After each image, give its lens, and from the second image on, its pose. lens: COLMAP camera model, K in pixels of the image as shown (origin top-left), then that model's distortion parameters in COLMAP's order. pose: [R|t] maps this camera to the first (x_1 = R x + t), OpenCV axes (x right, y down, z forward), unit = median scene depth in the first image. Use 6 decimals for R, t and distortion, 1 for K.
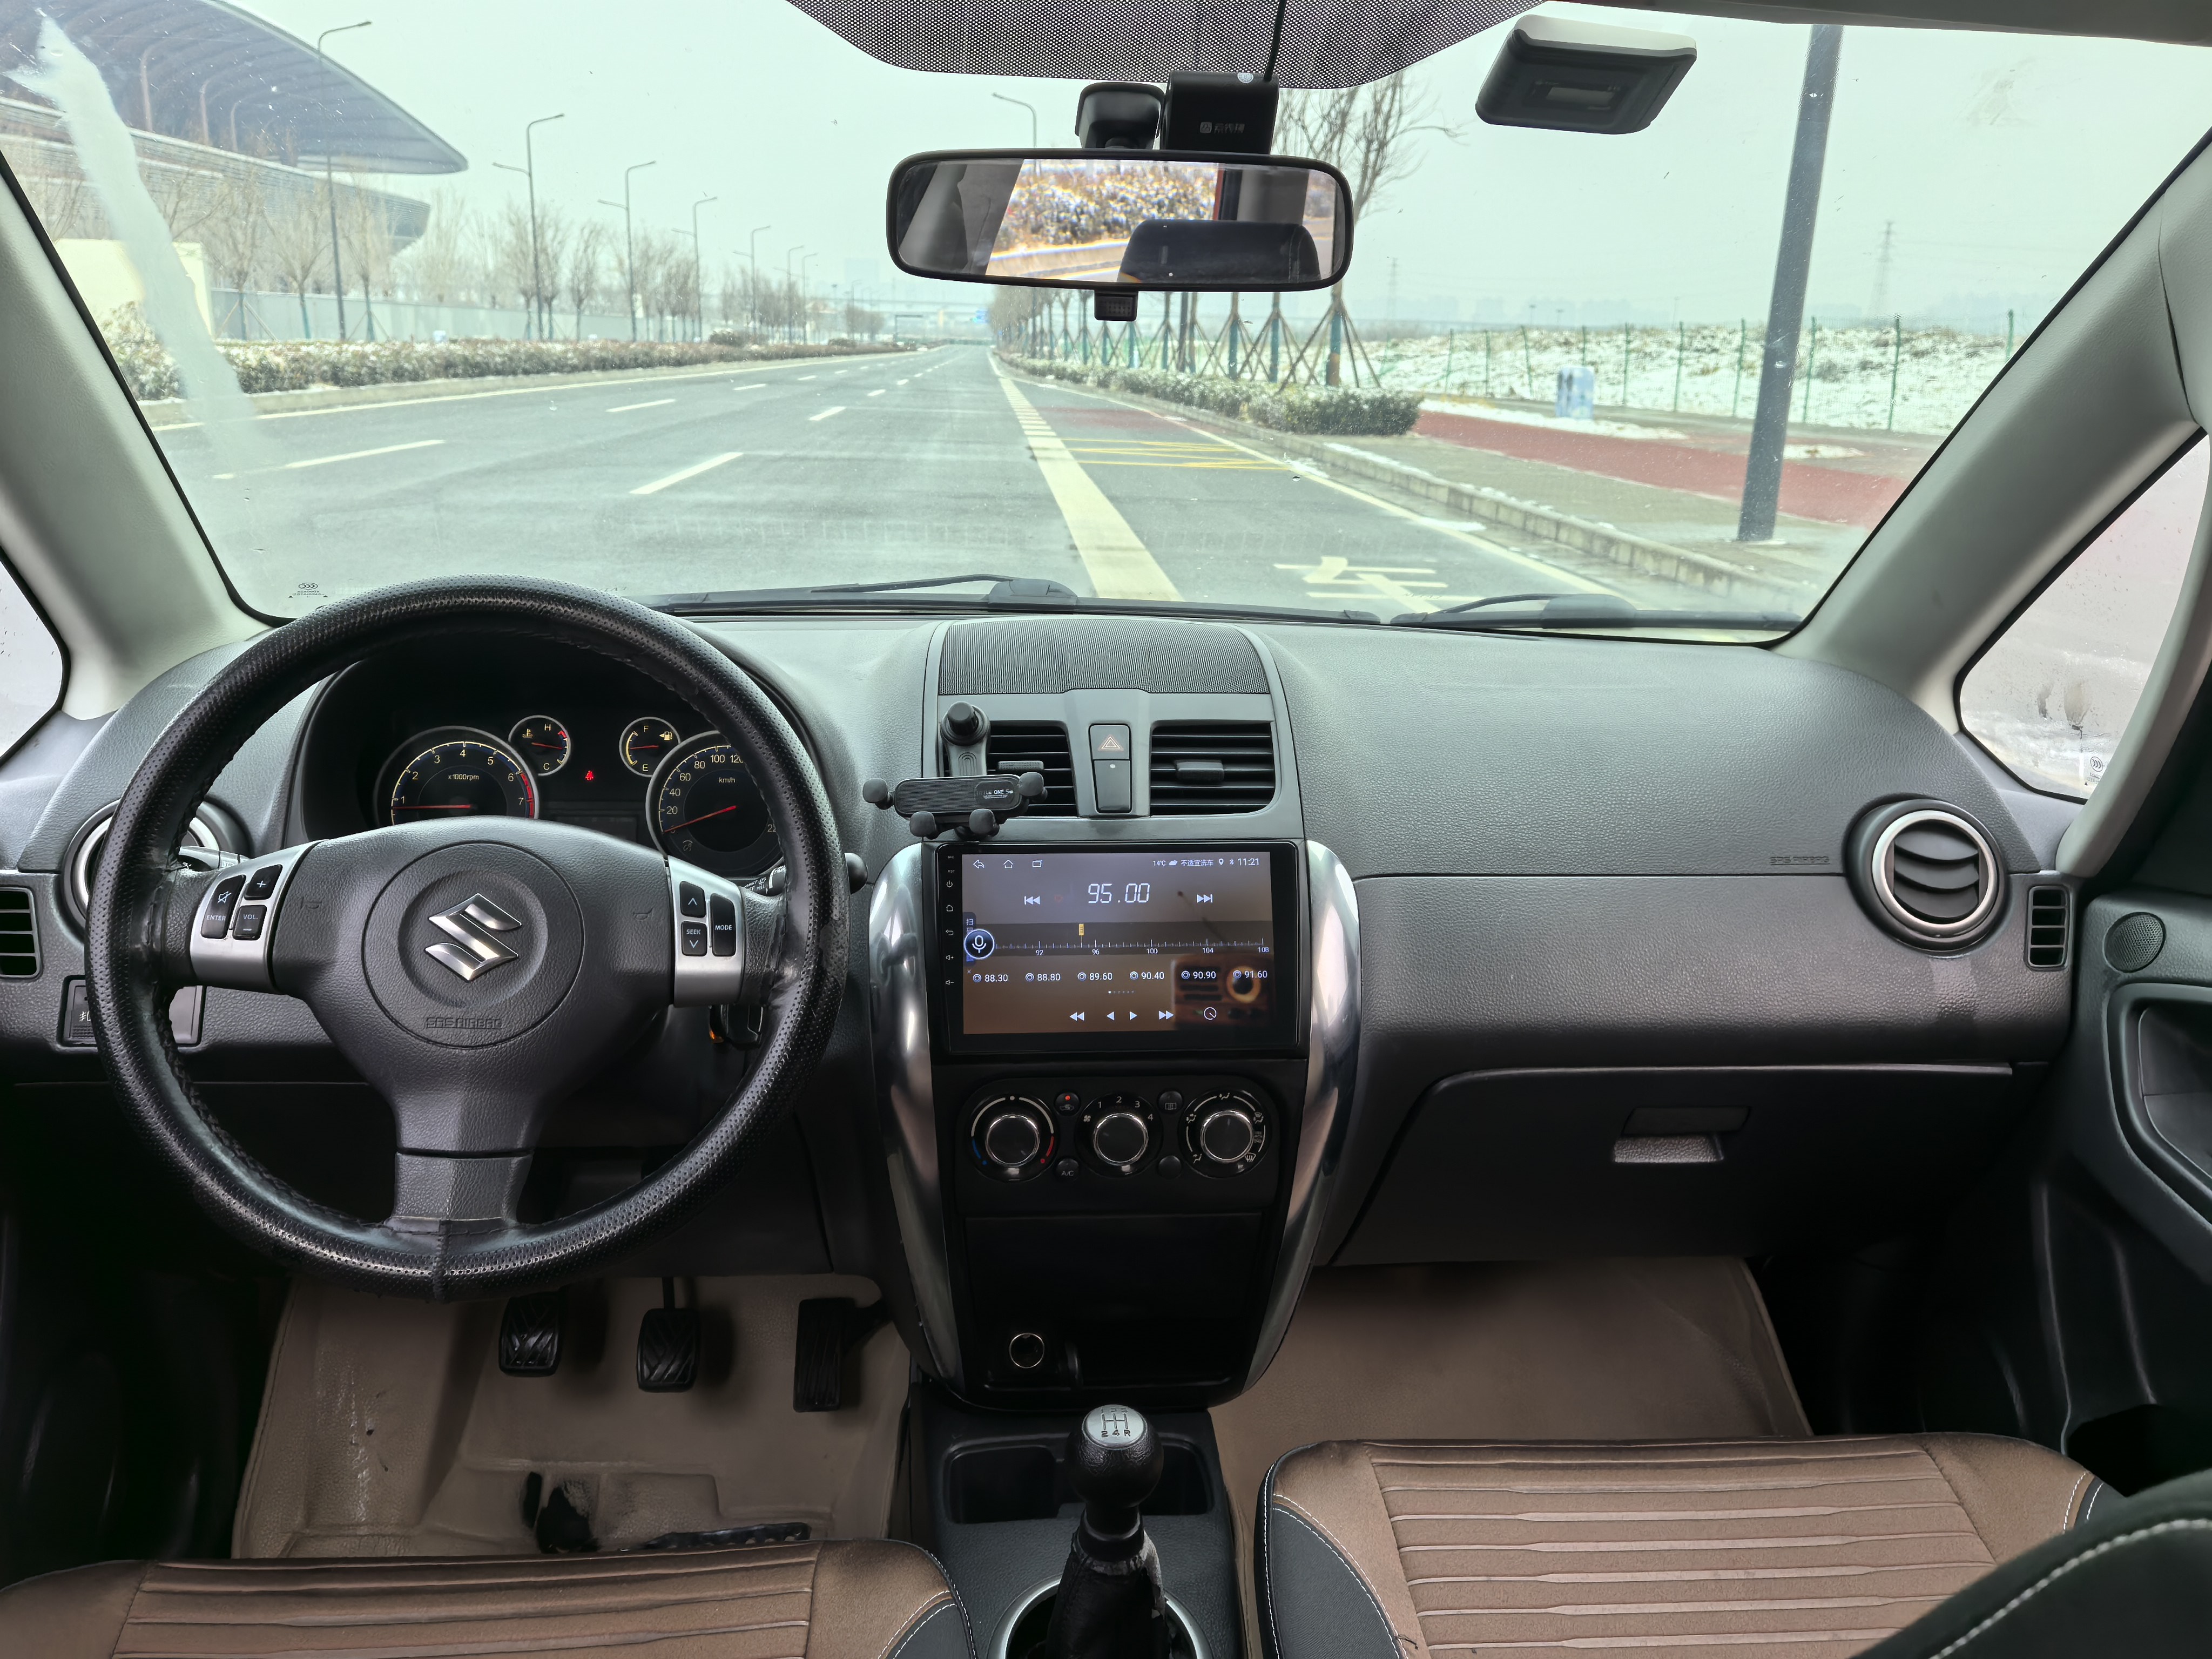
lens RADIAL K [[1760.2, 0, 1113.4], [0, 1760.2, 820.2], [0, 0, 1]] dist [0.000256, 0.008041]
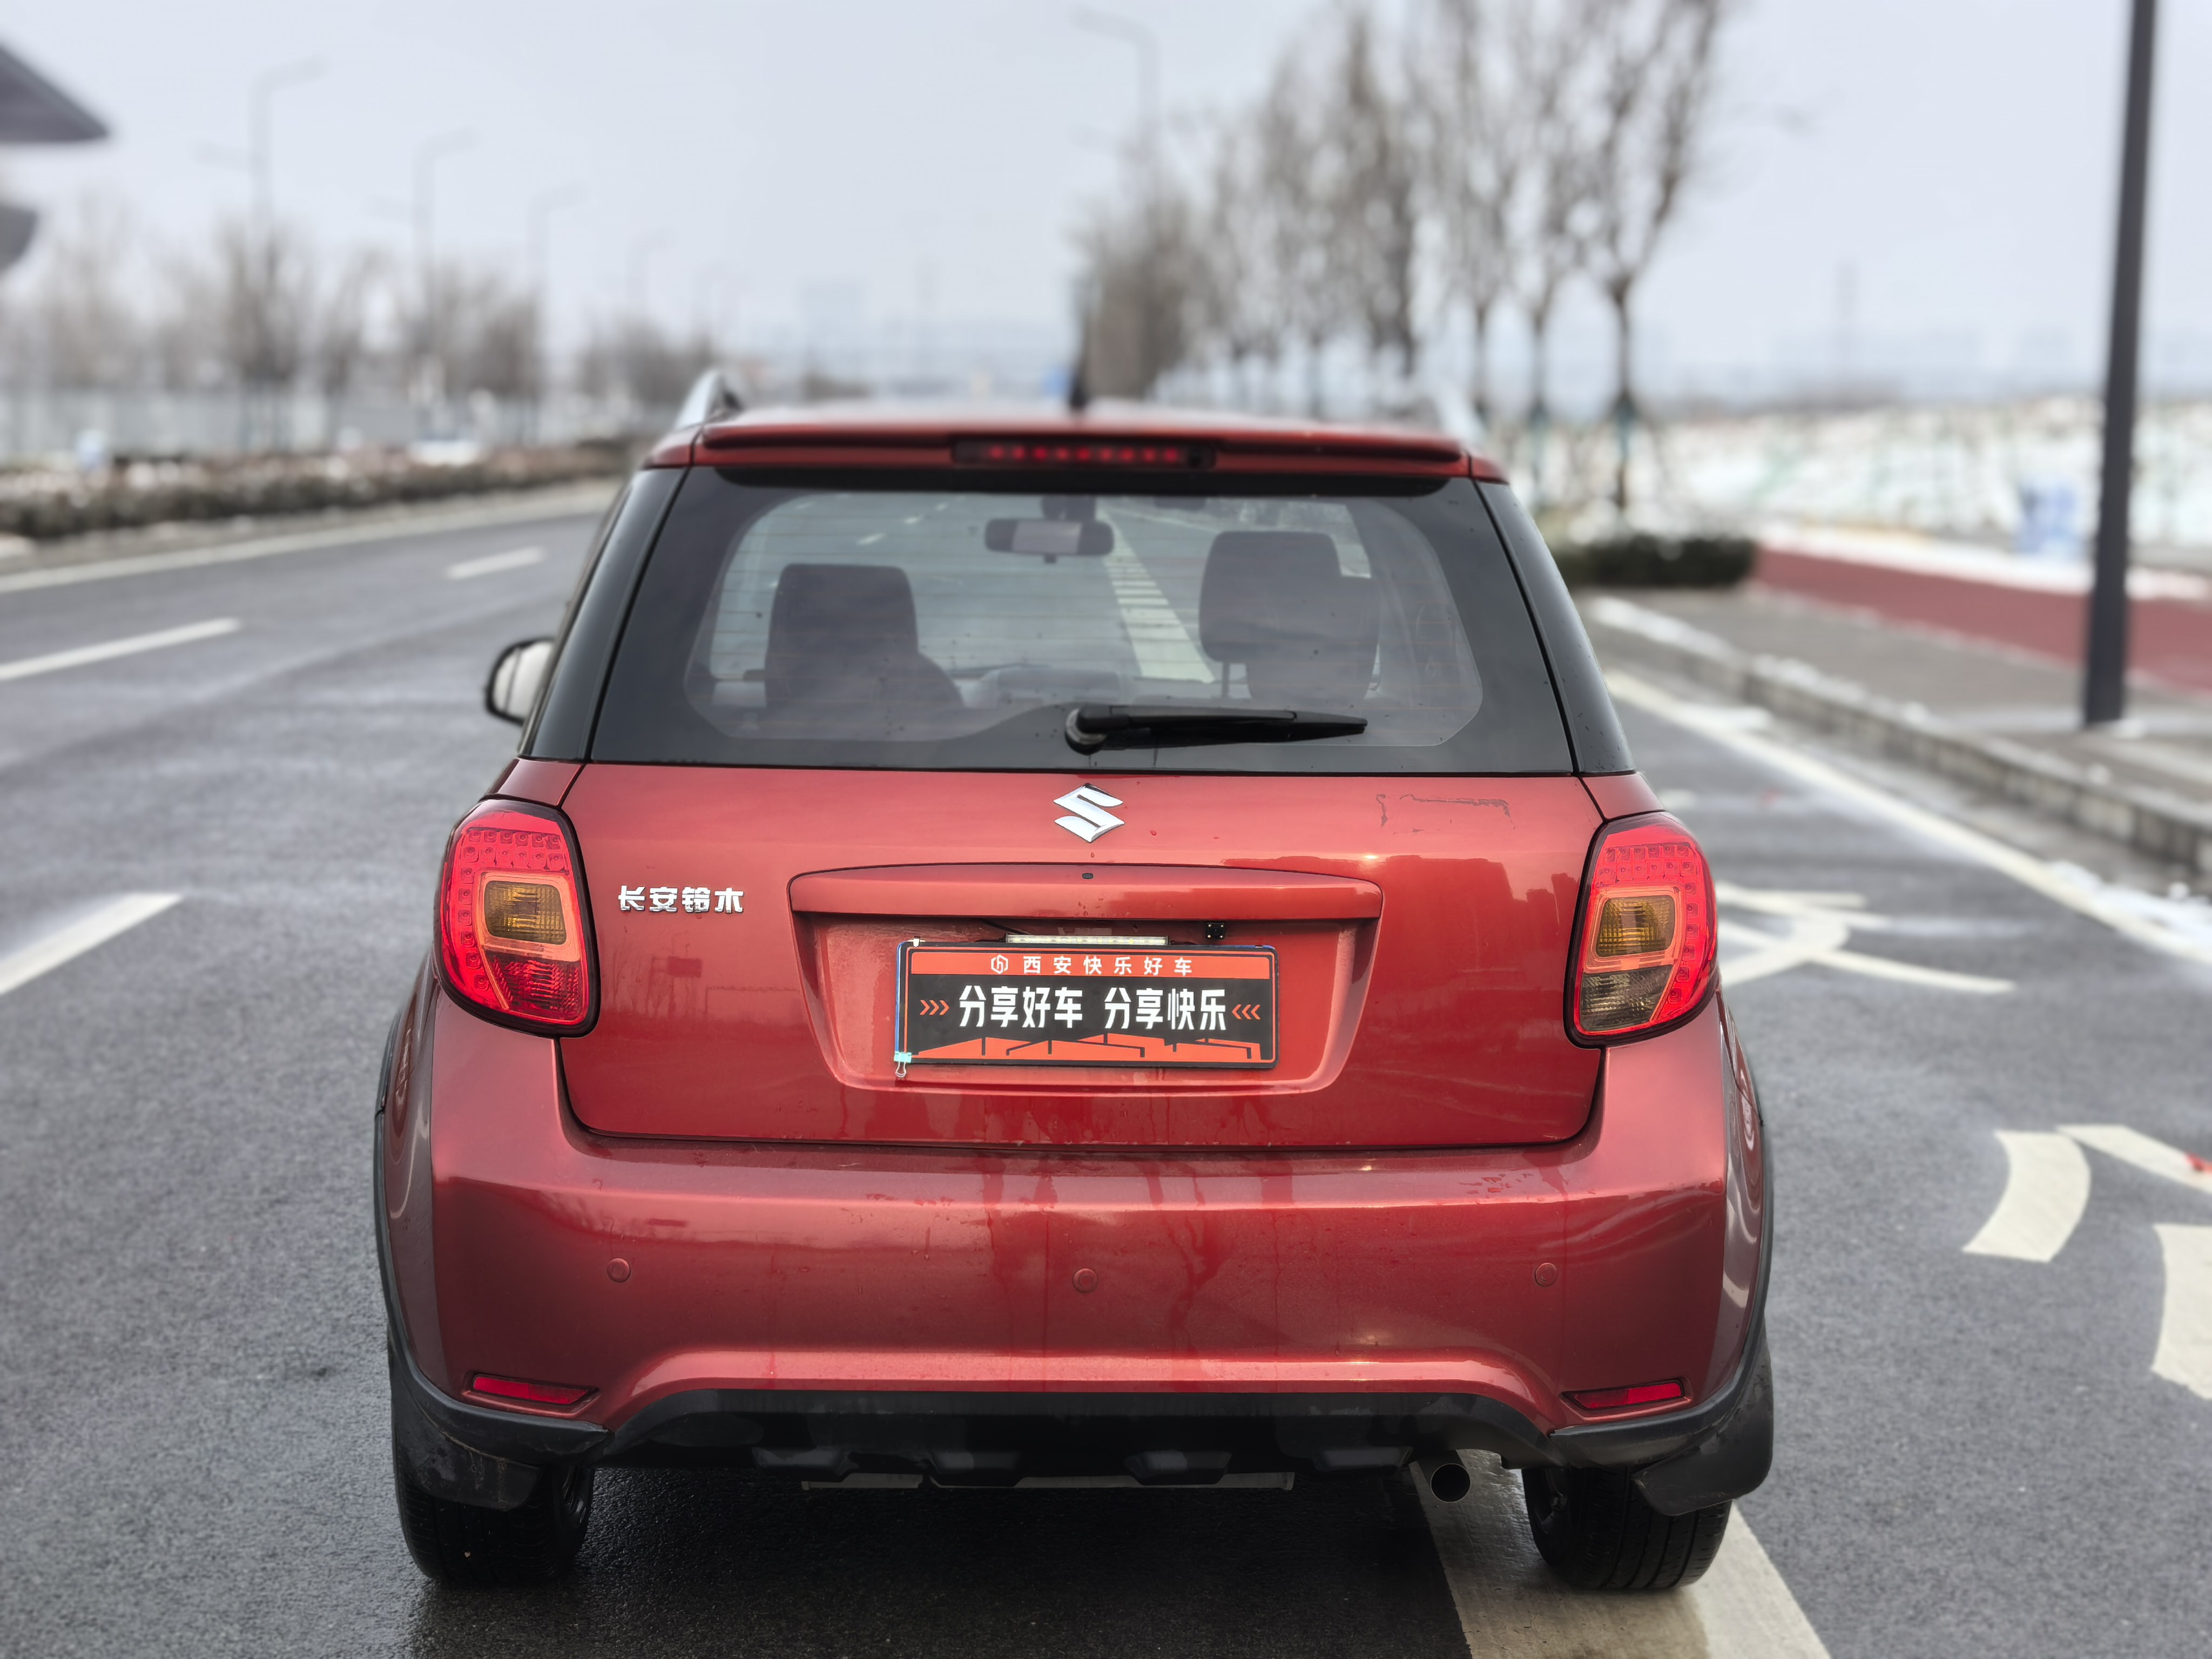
lens RADIAL K [[3440.3, 0, 1101.2], [0, 3440.3, 808.5], [0, 0, 1]] dist [0.091212, 0.000000]
pose [[0.998126, -0.010893, -0.060215, 0.013547], [0.001427, 0.987904, -0.155063, 0.033123], [0.061176, 0.154686, 0.986068, -0.149970]]
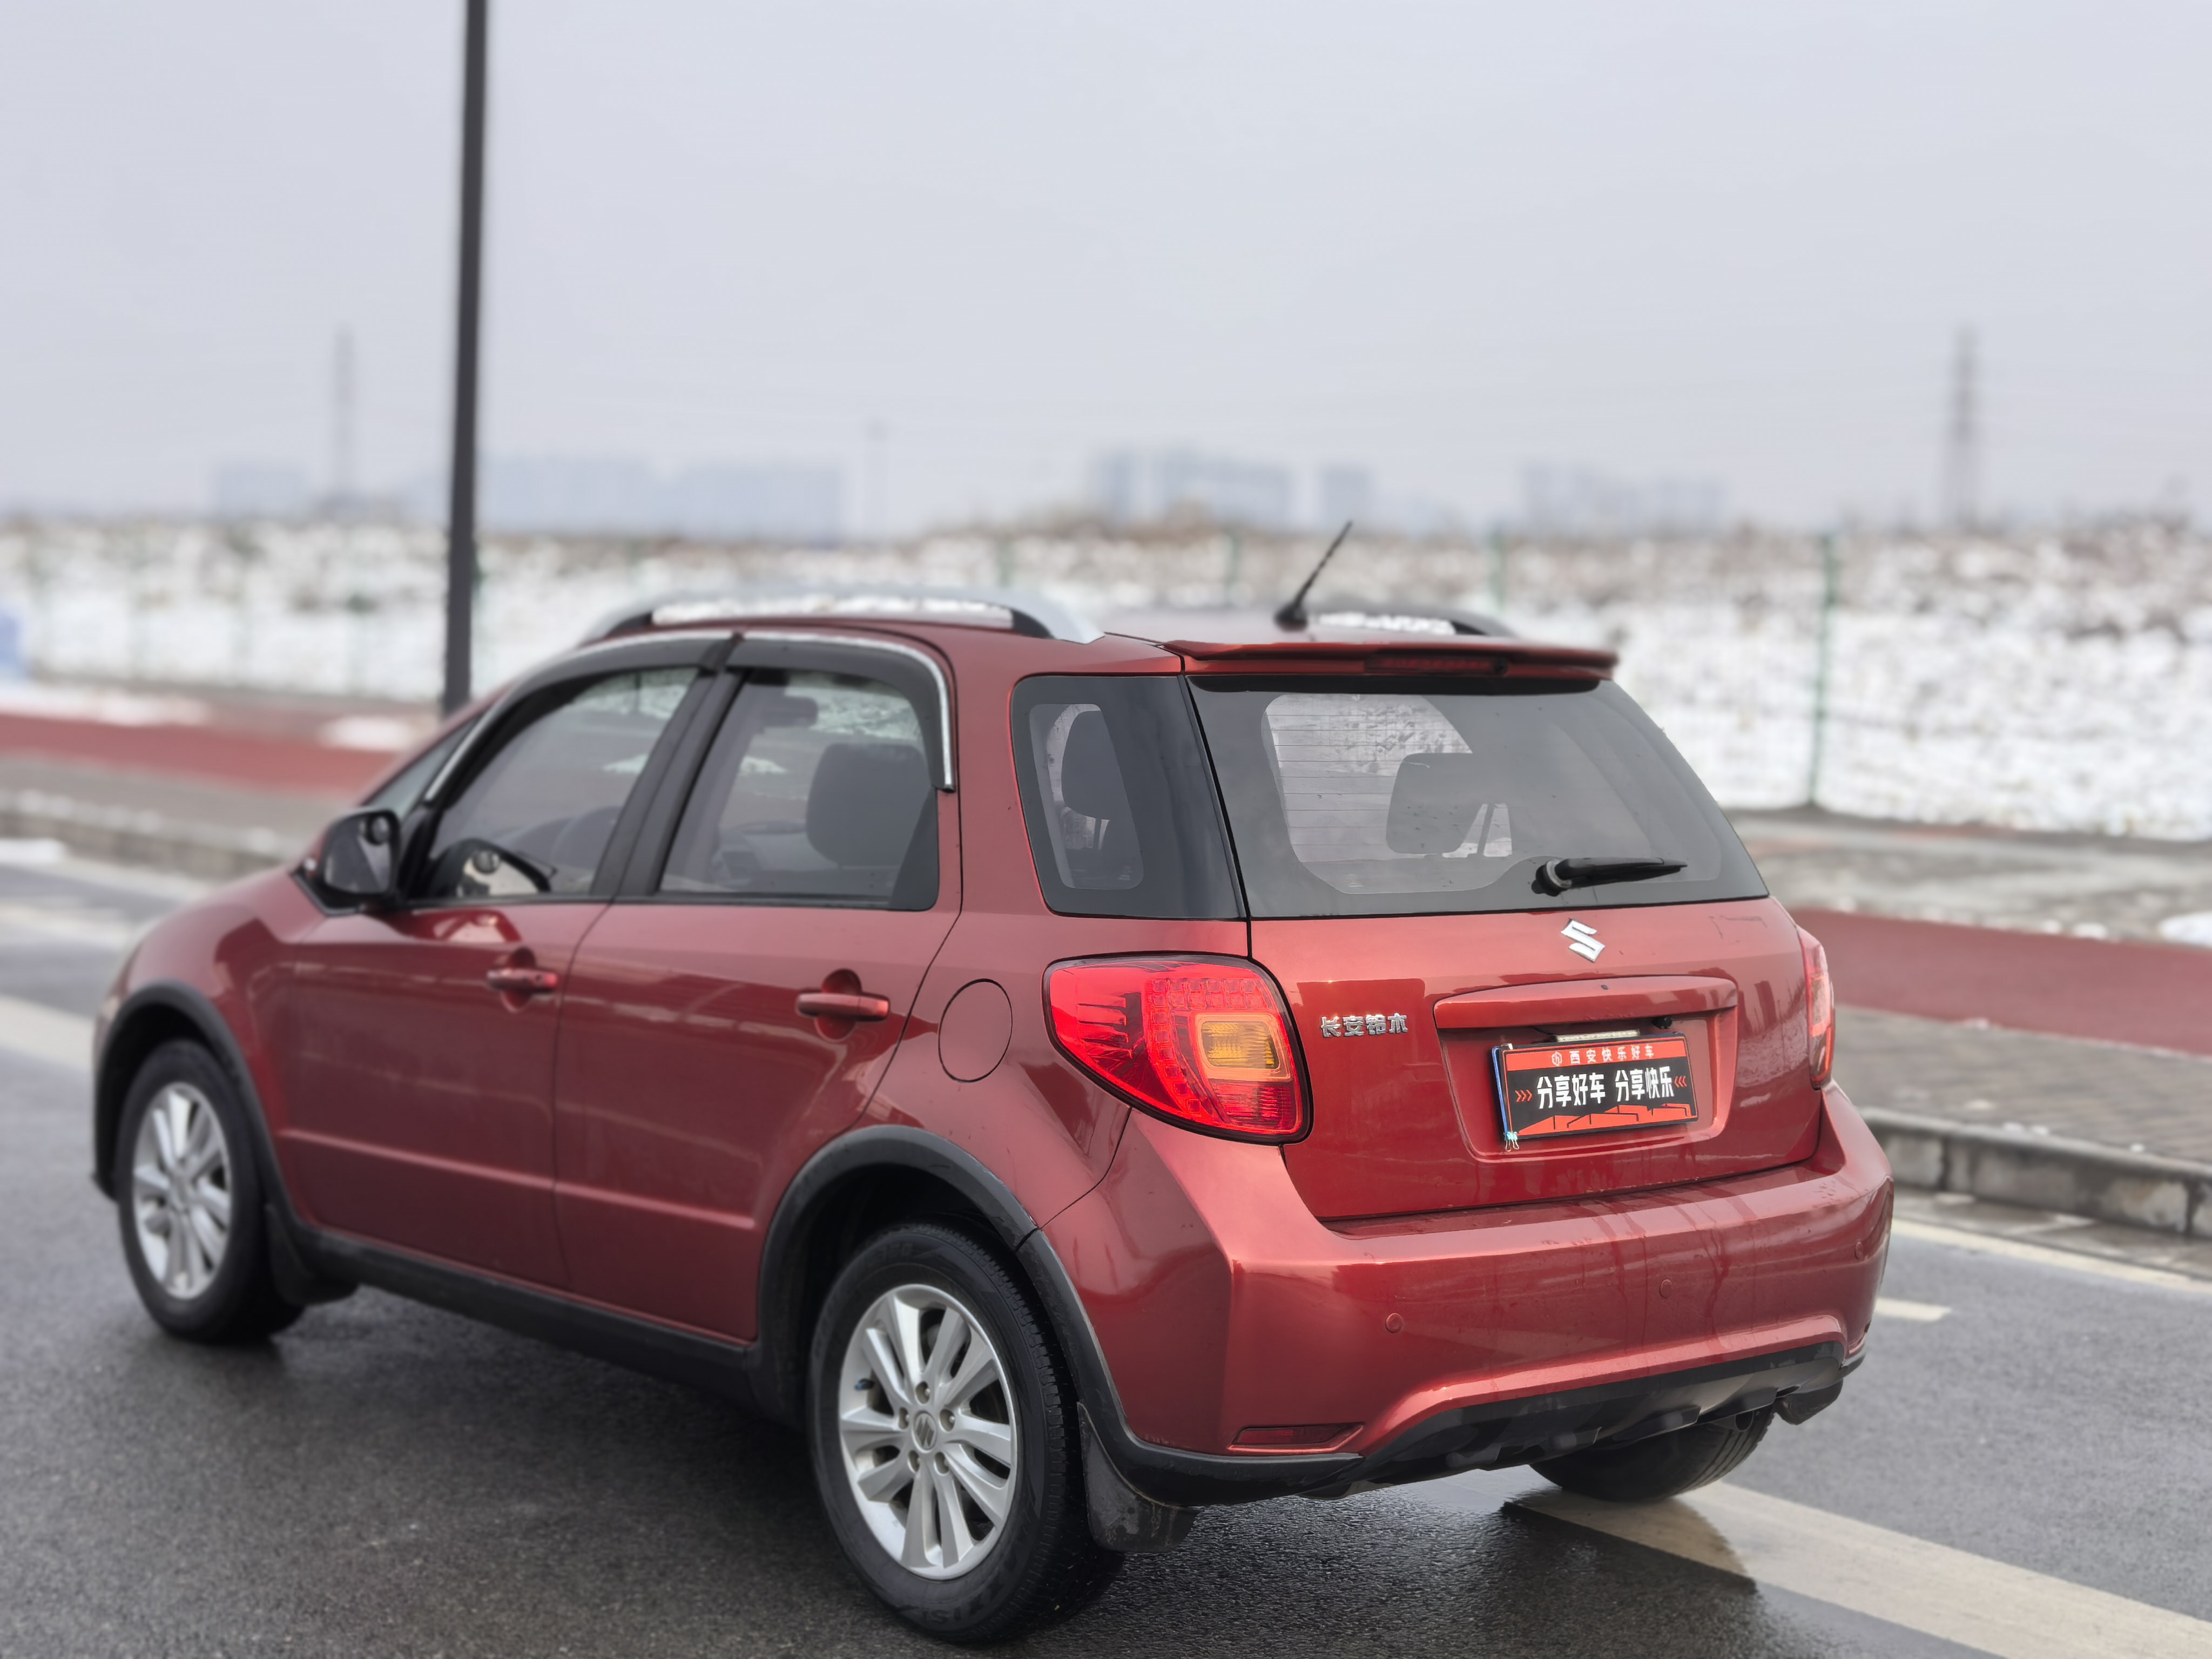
lens RADIAL K [[3440.3, 0, 1103.2], [0, 3440.3, 832.8], [0, 0, 1]] dist [0.091212, 0.000000]
pose [[0.818083, -0.042708, 0.573512, -0.092300], [0.144354, 0.980562, -0.132894, 0.028206], [-0.556689, 0.191507, 0.808346, -0.148570]]
